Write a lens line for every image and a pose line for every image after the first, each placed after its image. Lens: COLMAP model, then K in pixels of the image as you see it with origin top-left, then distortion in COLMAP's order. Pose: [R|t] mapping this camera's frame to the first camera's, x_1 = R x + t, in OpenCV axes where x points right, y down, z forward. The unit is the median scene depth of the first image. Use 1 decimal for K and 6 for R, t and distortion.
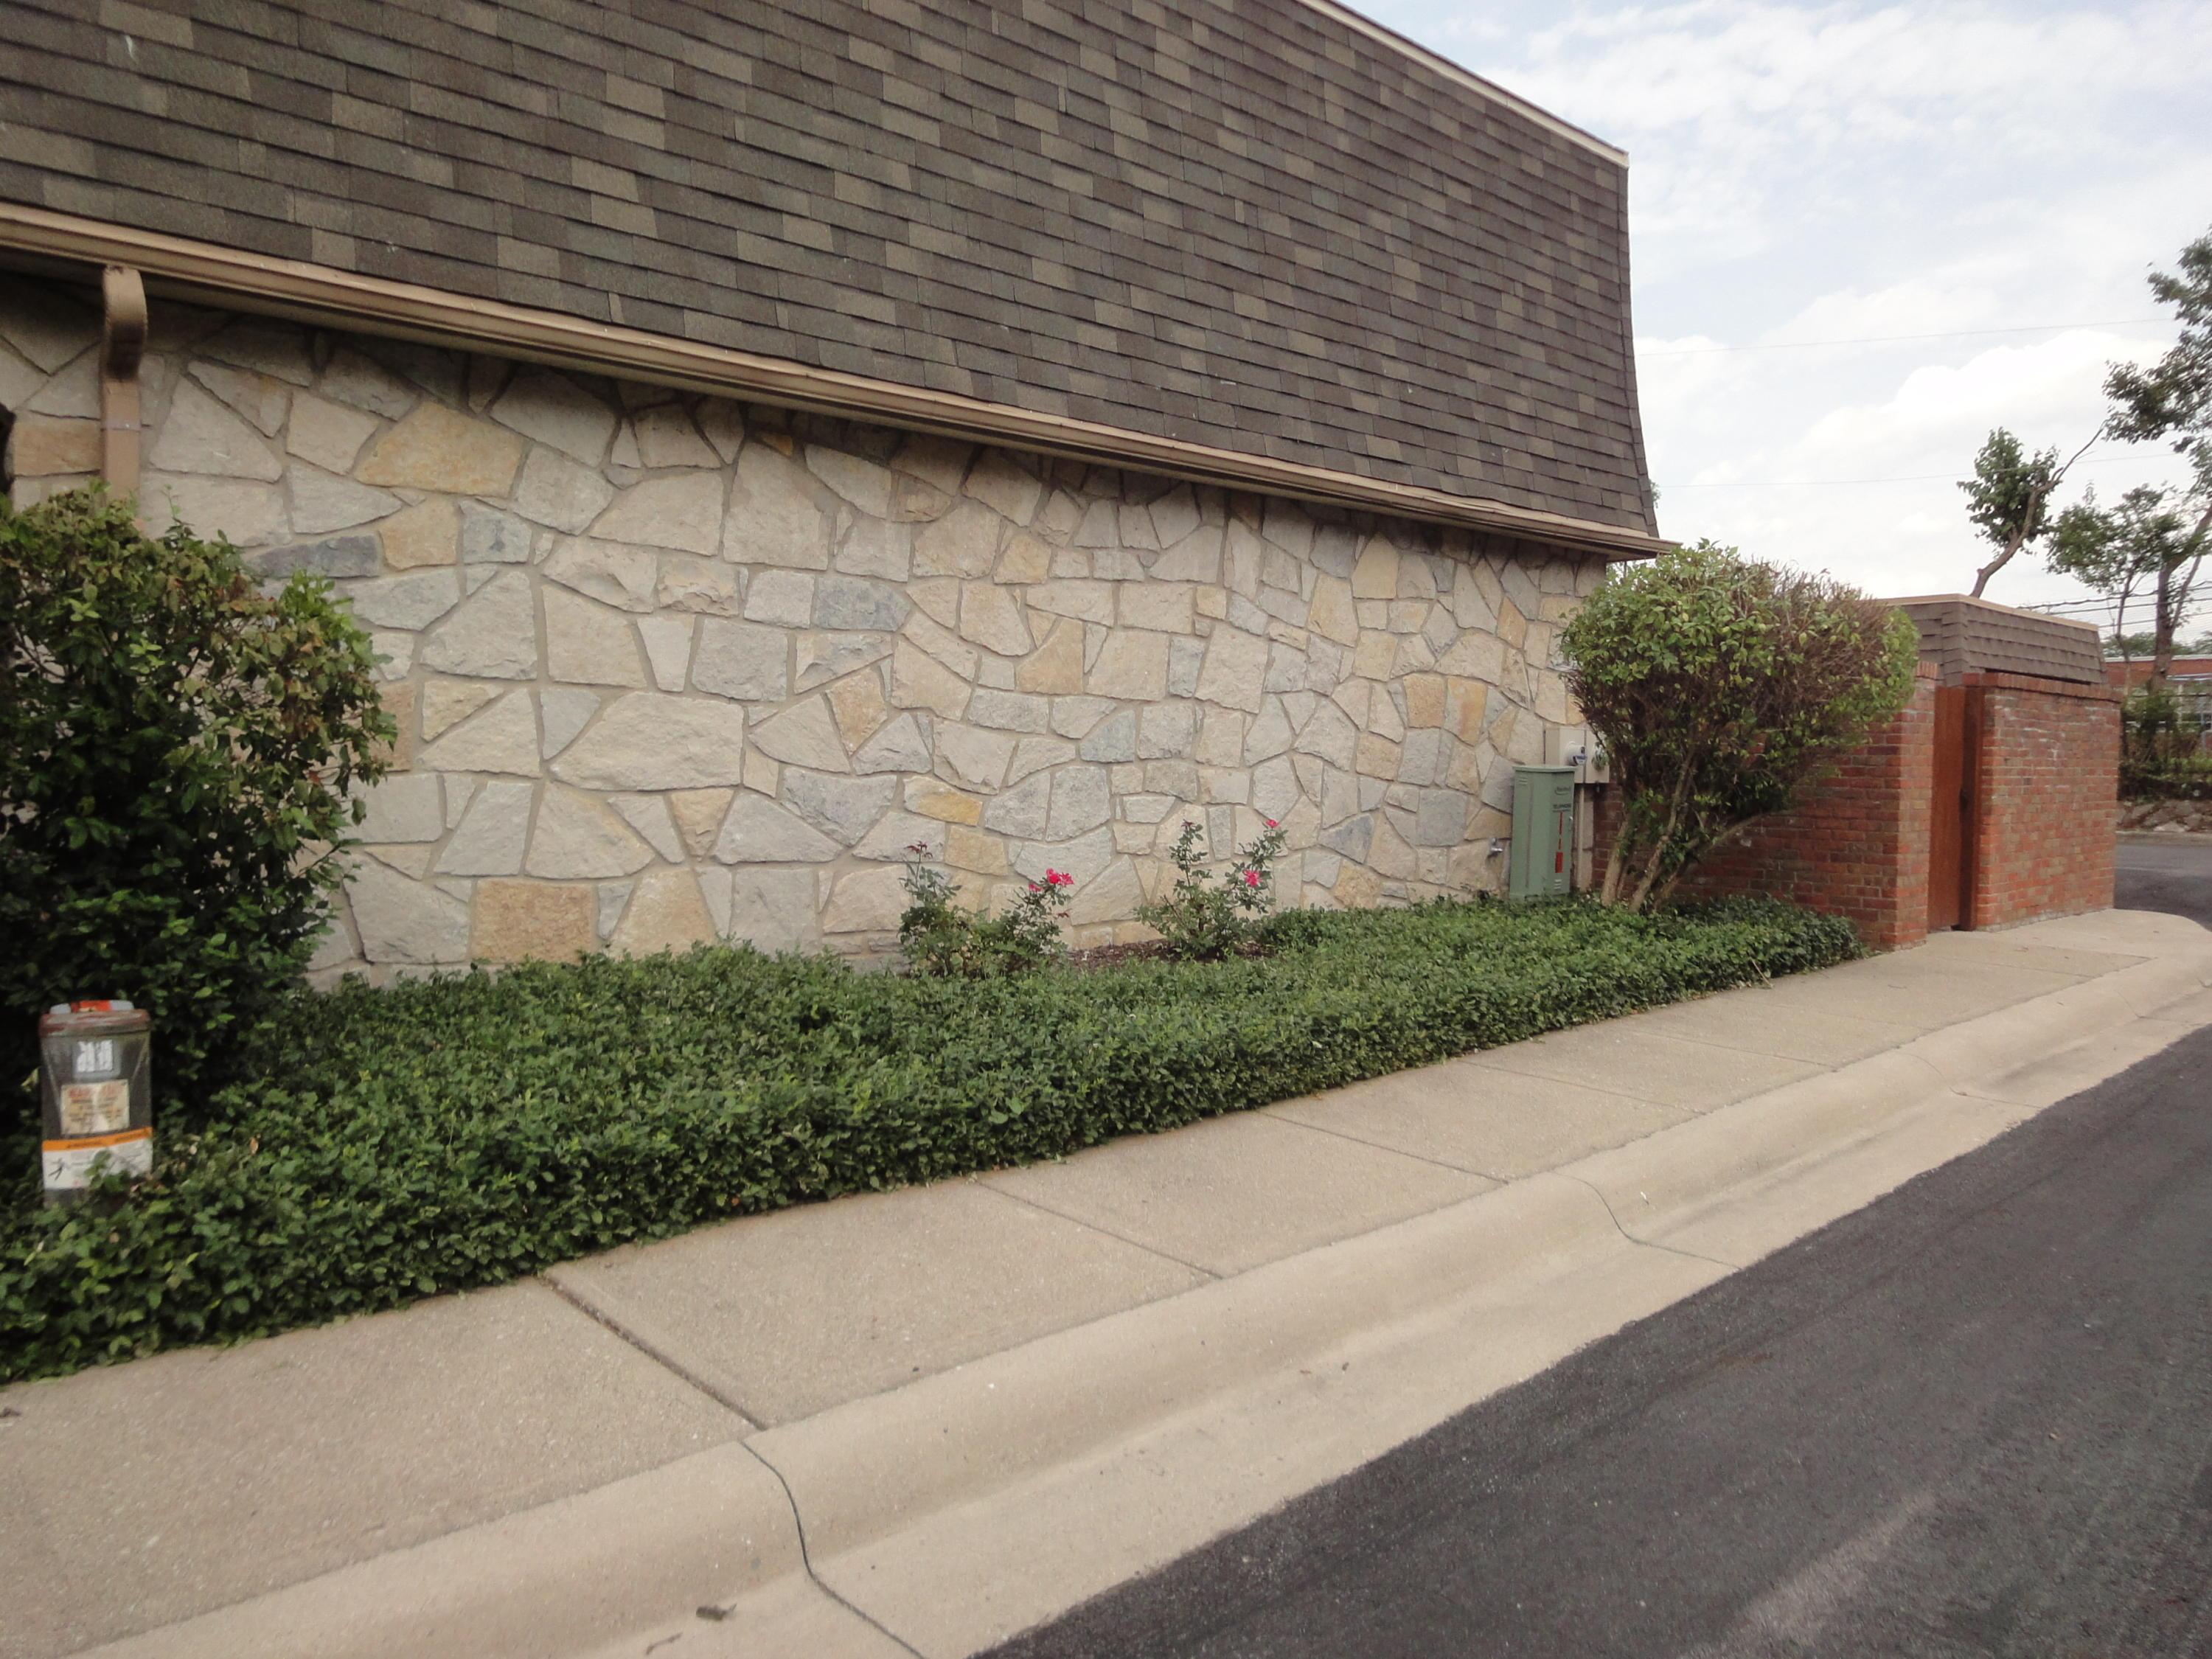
lens RADIAL K [[1566.6, 0, 1106.7], [0, 1566.6, 829.7], [0, 0, 1]] dist [-0.040564, 0.002486]
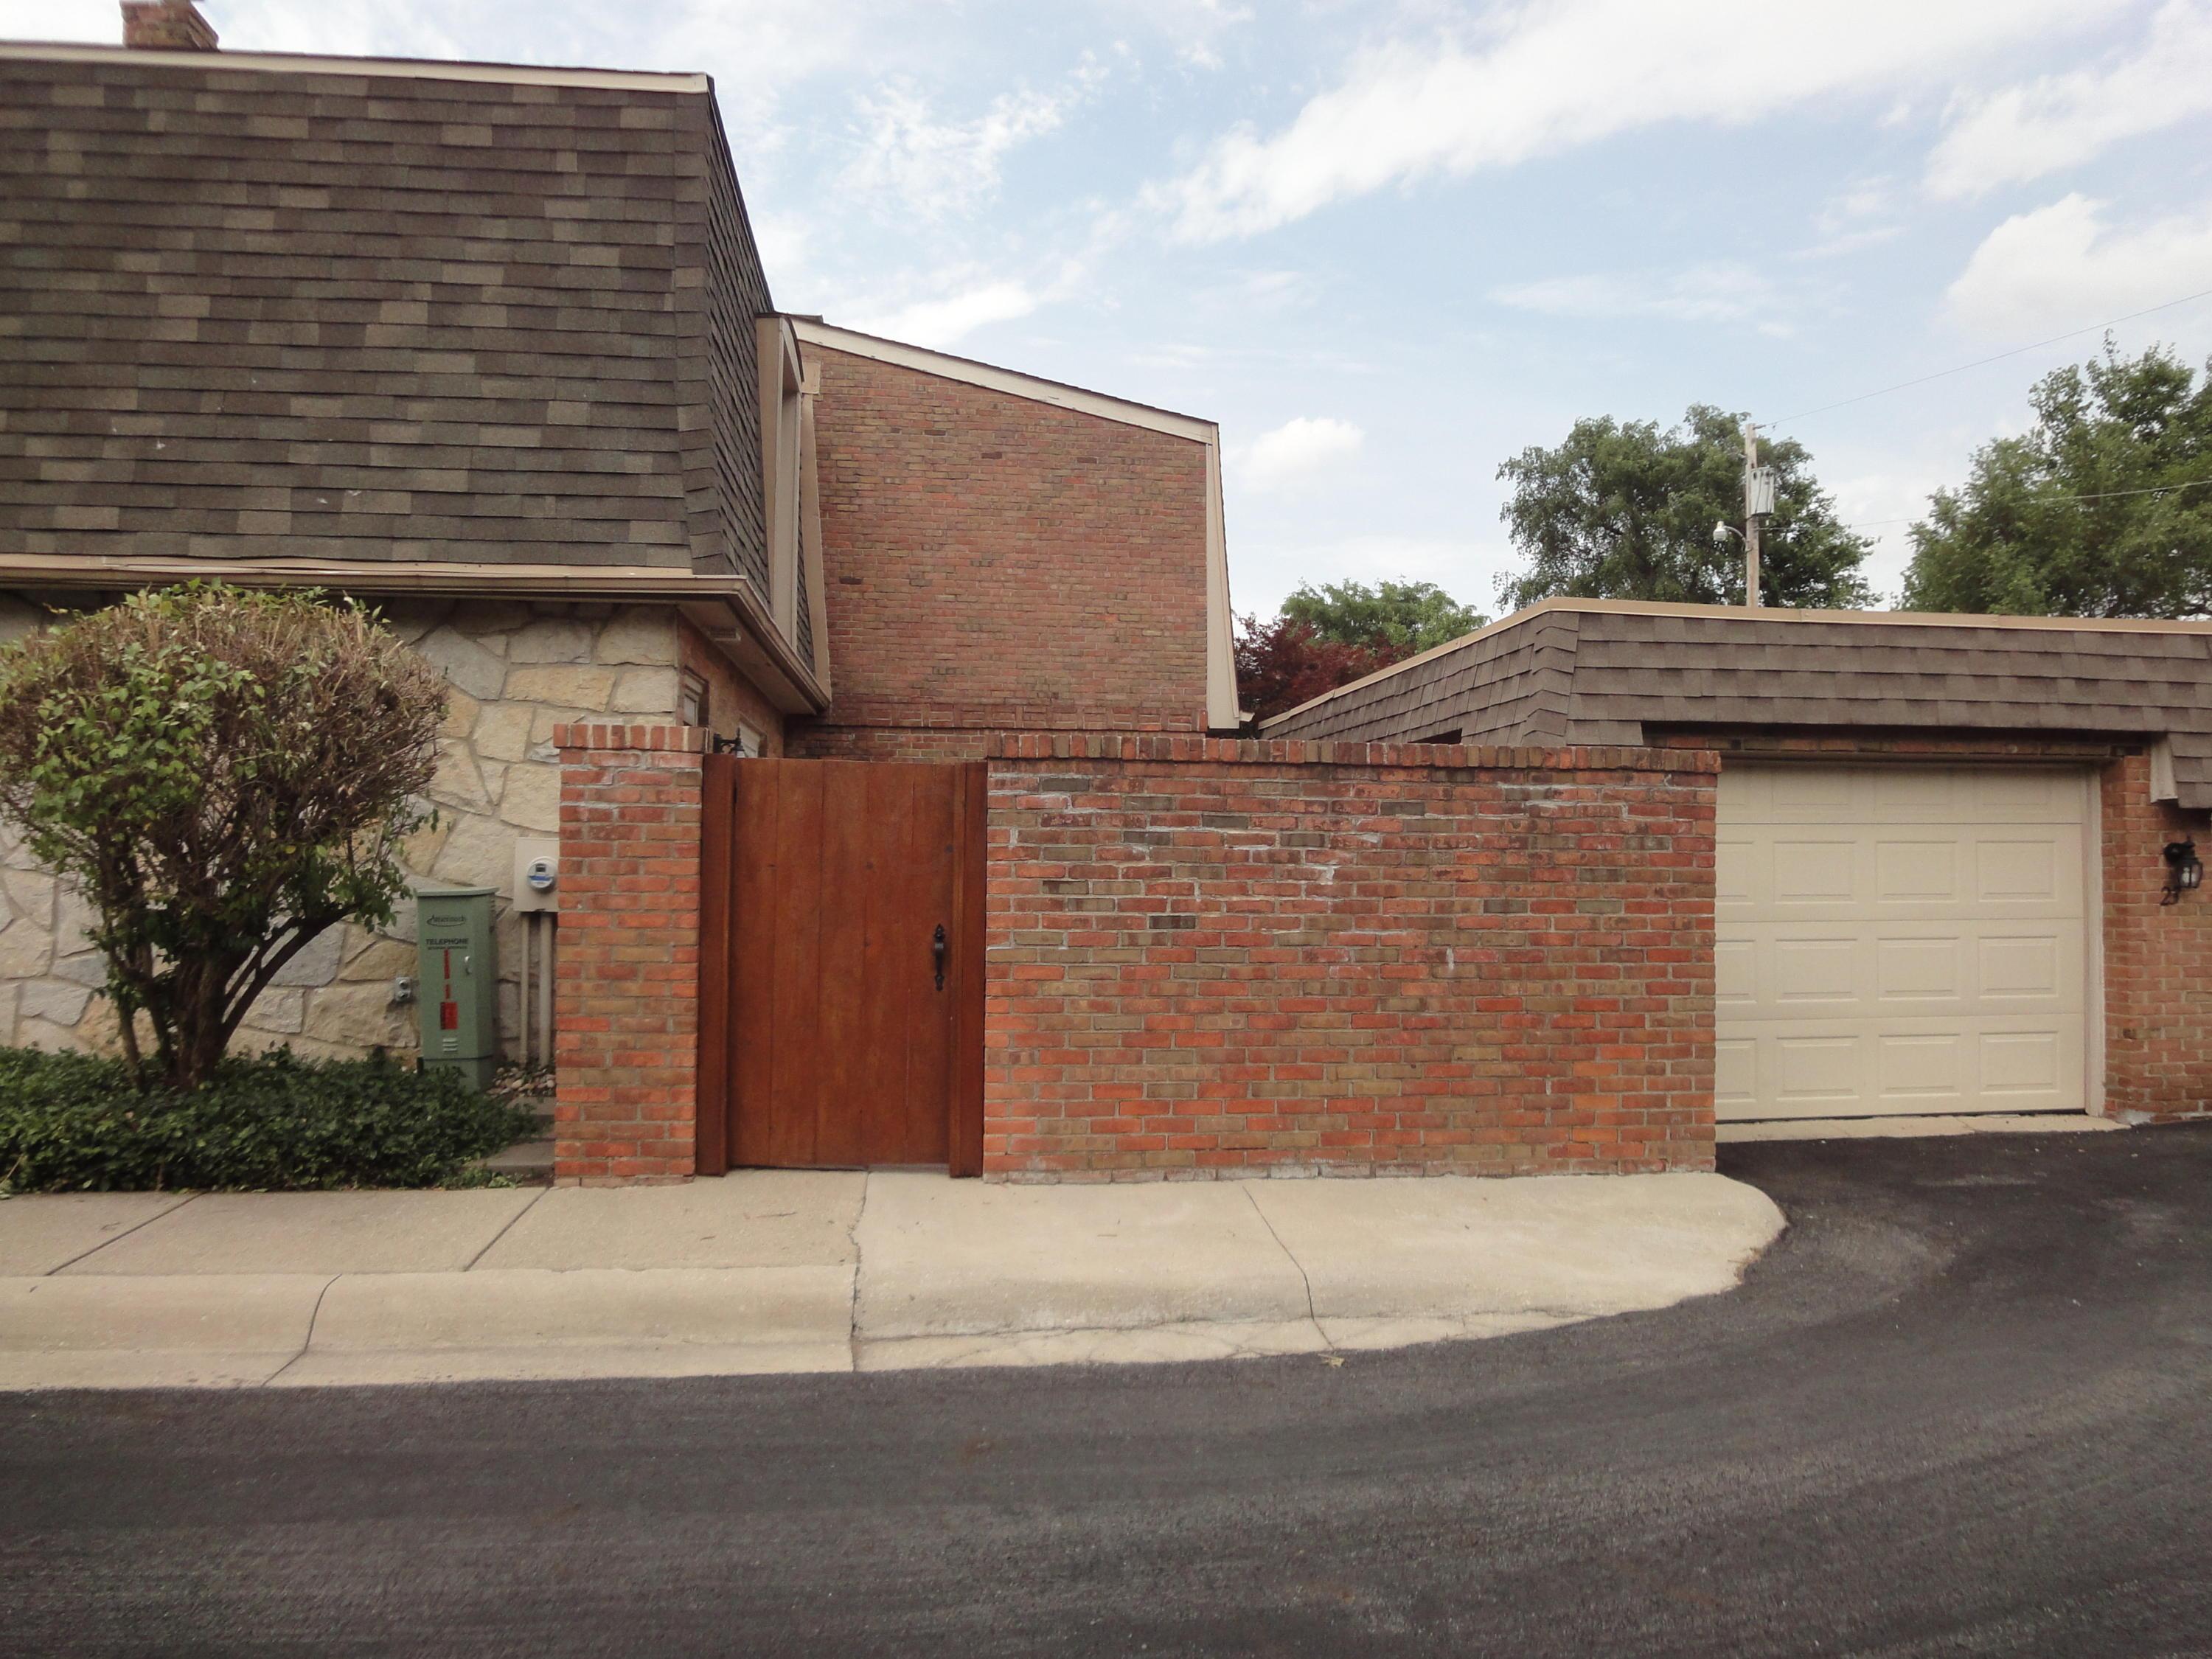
lens RADIAL K [[1566.6, 0, 1111.4], [0, 1566.6, 832.1], [0, 0, 1]] dist [-0.040564, 0.002486]
pose [[0.812659, -0.013570, -0.582582, 1.033731], [-0.032391, 0.997131, -0.068409, -0.027896], [0.581839, 0.074464, 0.809888, 0.594747]]
